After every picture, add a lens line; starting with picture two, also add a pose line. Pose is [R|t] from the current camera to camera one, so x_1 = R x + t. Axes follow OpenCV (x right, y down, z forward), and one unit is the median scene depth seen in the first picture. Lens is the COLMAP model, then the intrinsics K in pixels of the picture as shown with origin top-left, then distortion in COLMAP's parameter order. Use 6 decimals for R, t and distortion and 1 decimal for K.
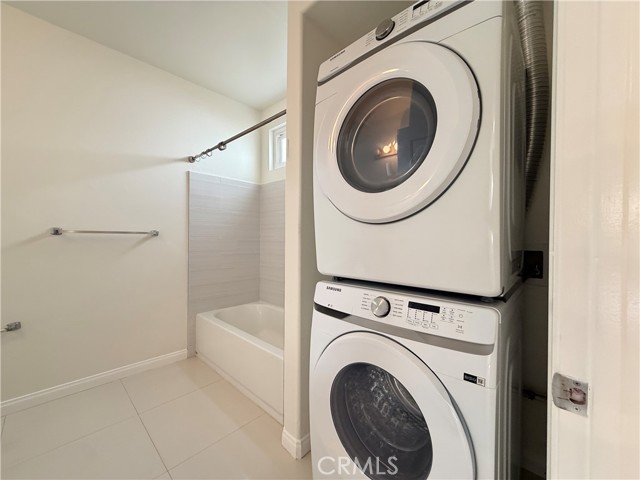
lens RADIAL K [[270.7, 0, 320.0], [0, 270.7, 240.0], [0, 0, 1]] dist [-0.001197, -0.000180]
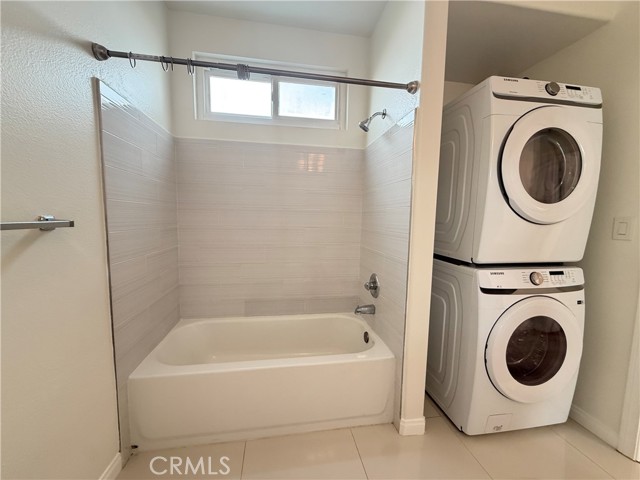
lens RADIAL K [[258.2, 0, 320.0], [0, 258.2, 240.0], [0, 0, 1]] dist [0.000468, 0.000107]
pose [[0.579624, -0.073717, 0.811543, -1.354982], [-0.010090, 0.995174, 0.097604, -0.082369], [-0.814822, -0.064763, 0.576083, 0.955347]]
